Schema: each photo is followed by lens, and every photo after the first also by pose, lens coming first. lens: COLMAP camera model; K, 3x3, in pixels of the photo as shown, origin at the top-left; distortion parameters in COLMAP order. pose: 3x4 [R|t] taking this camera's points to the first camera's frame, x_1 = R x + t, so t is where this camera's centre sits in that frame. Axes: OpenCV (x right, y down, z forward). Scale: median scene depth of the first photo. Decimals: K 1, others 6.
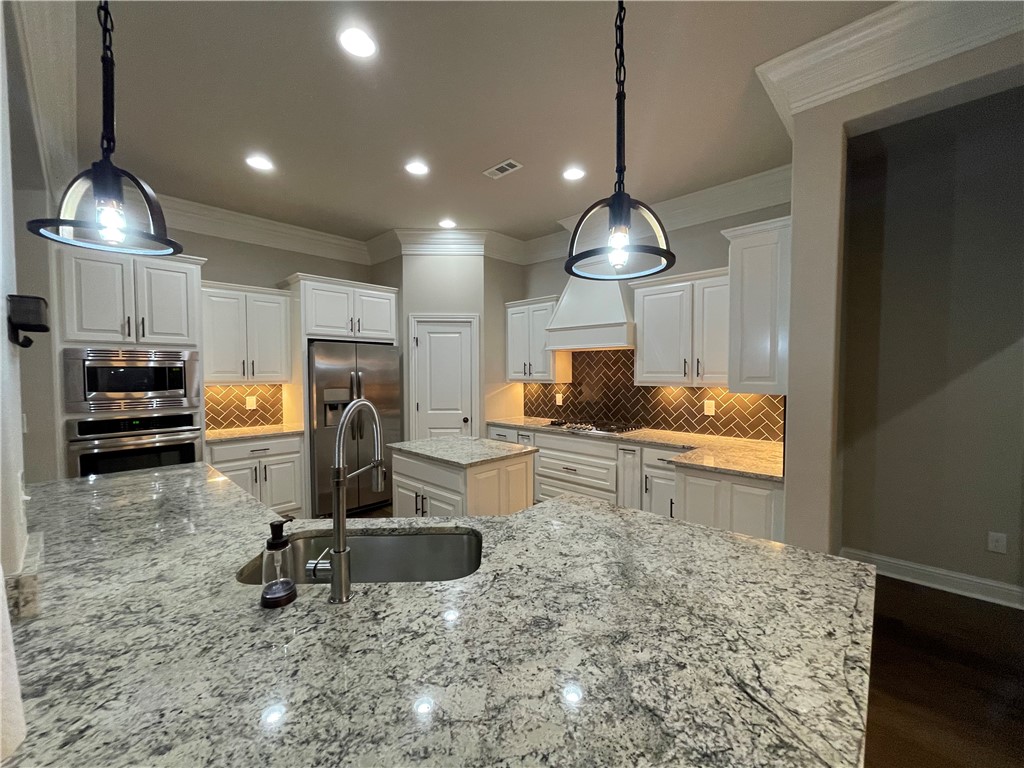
lens RADIAL K [[413.3, 0, 512.2], [0, 413.3, 390.5], [0, 0, 1]] dist [-0.002756, 0.000519]
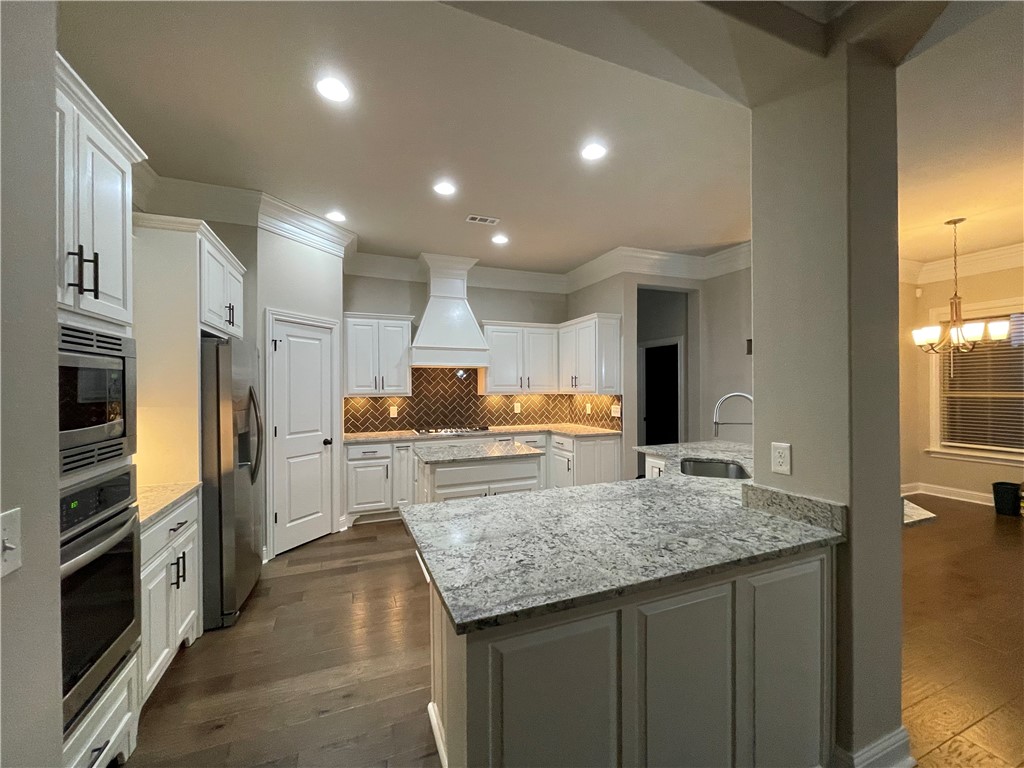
lens RADIAL K [[413.3, 0, 512.3], [0, 413.3, 387.0], [0, 0, 1]] dist [-0.002756, 0.000519]
pose [[0.407254, -0.000385, 0.913315, -1.129110], [0.050937, 0.998453, -0.022292, -0.004715], [-0.911893, 0.055600, 0.406644, 0.452050]]
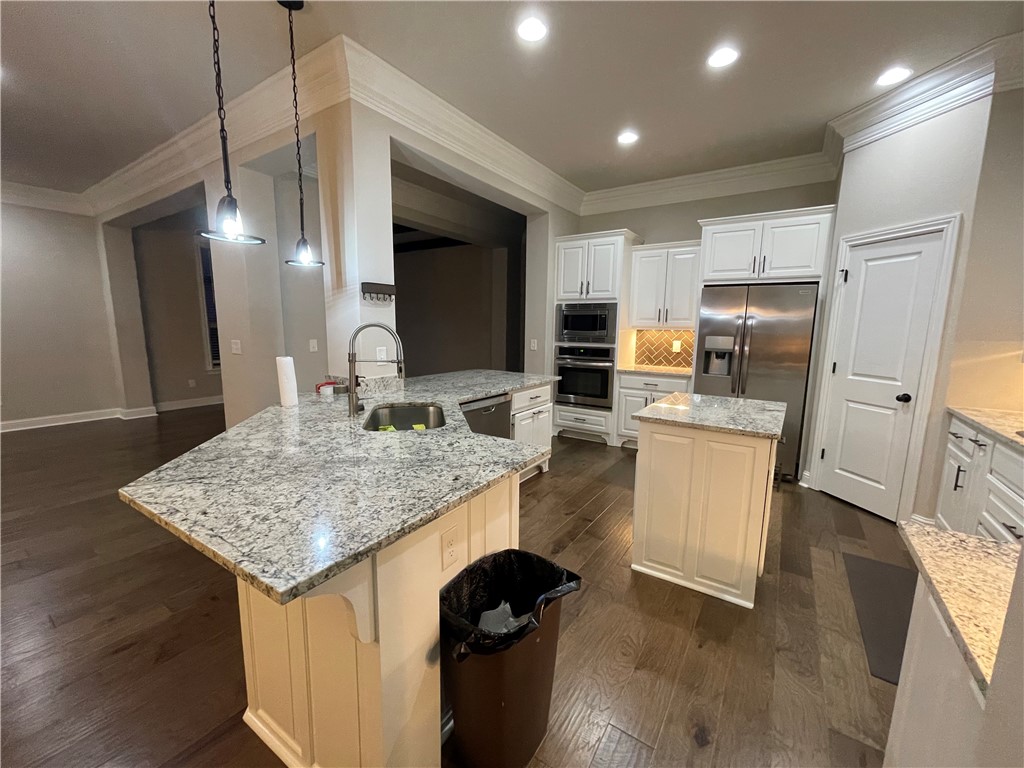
lens RADIAL K [[413.3, 0, 510.3], [0, 413.3, 385.3], [0, 0, 1]] dist [-0.002756, 0.000519]
pose [[0.171736, 0.149479, -0.973737, 0.585595], [-0.060075, 0.988171, 0.141100, 0.002840], [0.983310, 0.034265, 0.178684, 0.475590]]
